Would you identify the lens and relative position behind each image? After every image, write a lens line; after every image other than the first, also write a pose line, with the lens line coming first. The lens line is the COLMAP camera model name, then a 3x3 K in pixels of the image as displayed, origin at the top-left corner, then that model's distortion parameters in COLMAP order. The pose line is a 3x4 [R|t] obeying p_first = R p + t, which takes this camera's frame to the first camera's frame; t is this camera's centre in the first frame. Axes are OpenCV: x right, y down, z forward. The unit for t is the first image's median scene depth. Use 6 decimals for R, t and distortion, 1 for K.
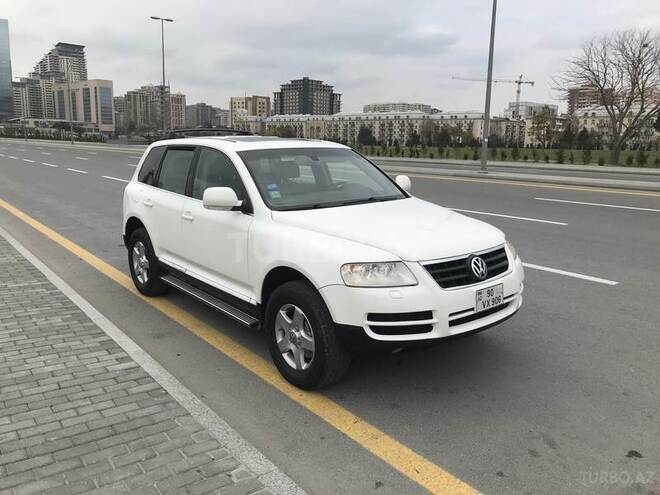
lens RADIAL K [[543.0, 0, 329.3], [0, 543.0, 246.6], [0, 0, 1]] dist [0.029400, -0.034343]
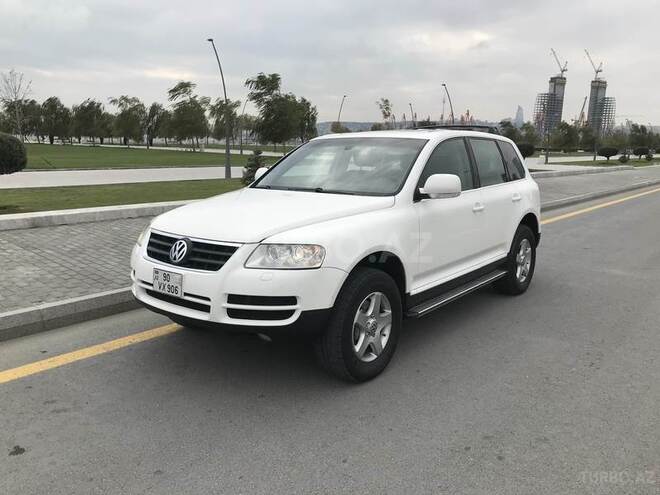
lens RADIAL K [[543.0, 0, 328.7], [0, 543.0, 246.8], [0, 0, 1]] dist [0.029400, -0.034343]
pose [[0.206404, 0.173625, -0.962939, 0.940152], [-0.208536, 0.969326, 0.130078, -0.111239], [0.955986, 0.173959, 0.236280, 0.775439]]
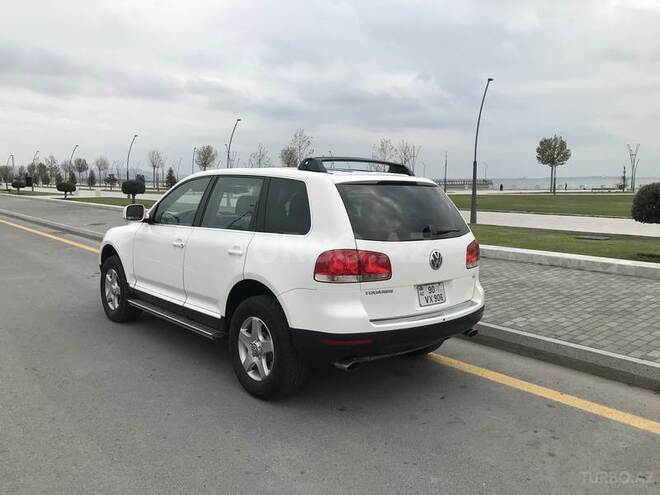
lens RADIAL K [[543.0, 0, 330.5], [0, 543.0, 258.7], [0, 0, 1]] dist [0.029400, -0.034343]
pose [[-0.998851, -0.018548, -0.044196, -0.203359], [-0.032187, 0.942822, 0.331740, -0.423544], [0.035516, 0.332781, -0.942335, 2.220330]]
